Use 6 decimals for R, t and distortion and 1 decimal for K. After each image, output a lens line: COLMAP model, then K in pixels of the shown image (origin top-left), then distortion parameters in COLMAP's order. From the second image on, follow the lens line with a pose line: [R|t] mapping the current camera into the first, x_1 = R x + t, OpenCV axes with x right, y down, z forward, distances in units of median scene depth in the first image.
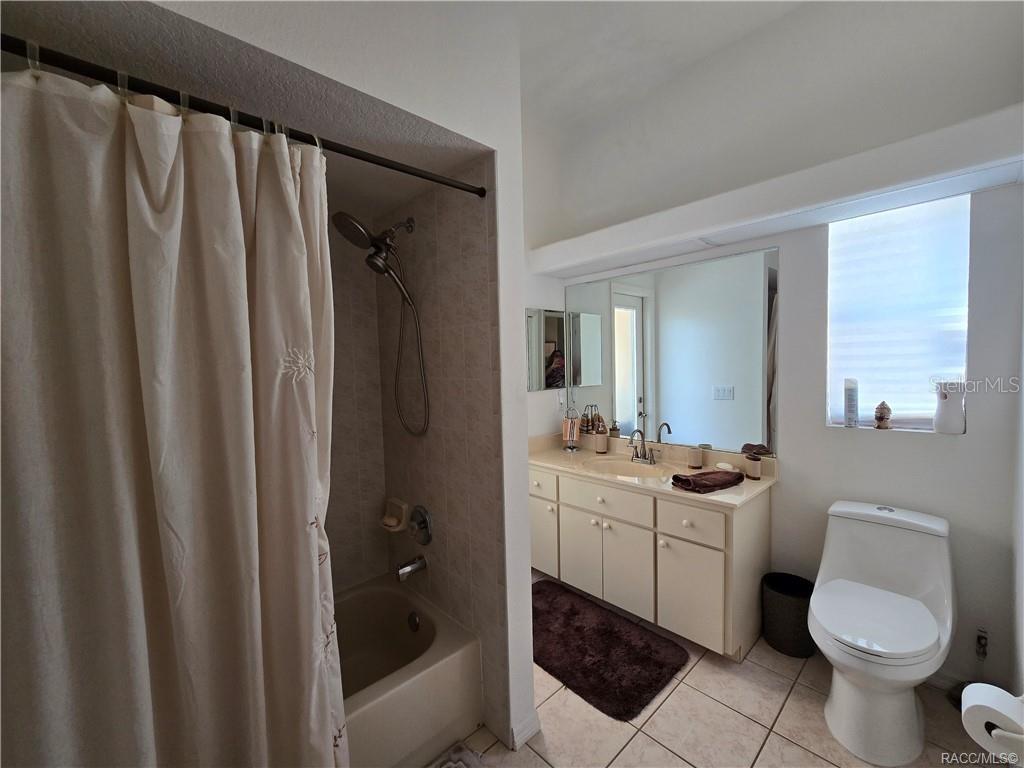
lens RADIAL K [[415.8, 0, 512.0], [0, 415.8, 384.0], [0, 0, 1]] dist [-0.010541, 0.000084]
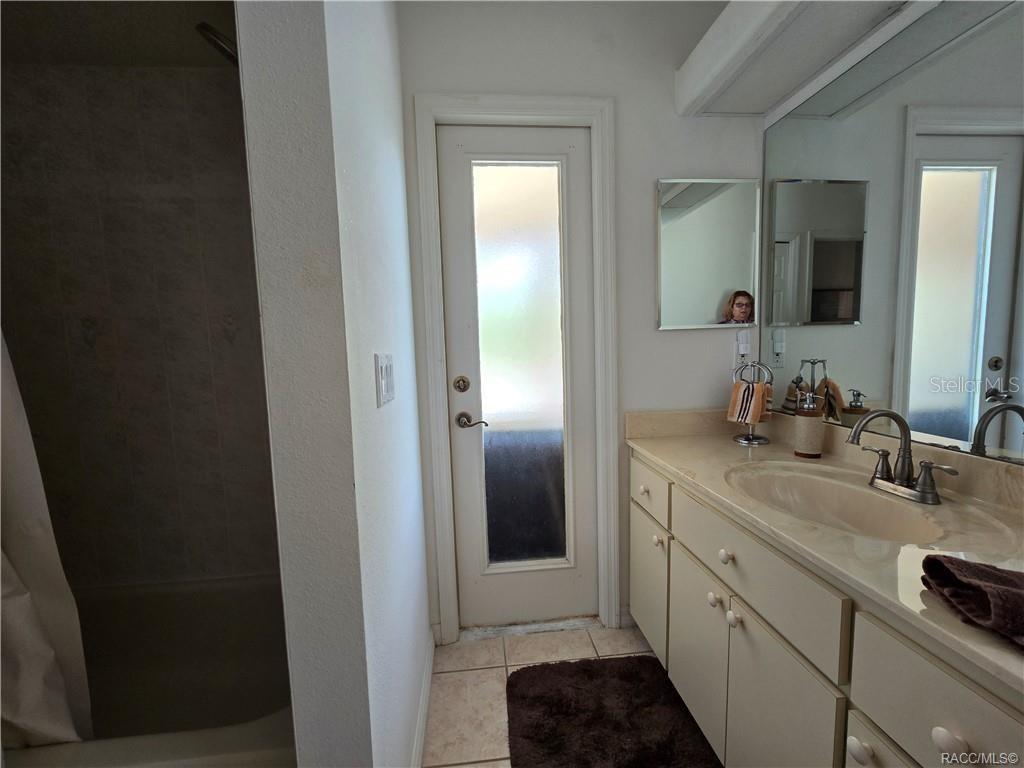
lens RADIAL K [[415.8, 0, 512.0], [0, 415.8, 384.0], [0, 0, 1]] dist [-0.010541, 0.000084]
pose [[0.780434, 0.056059, -0.622720, 0.240440], [-0.021363, 0.997782, 0.063050, 0.061128], [0.624873, -0.035903, 0.779901, 0.422254]]
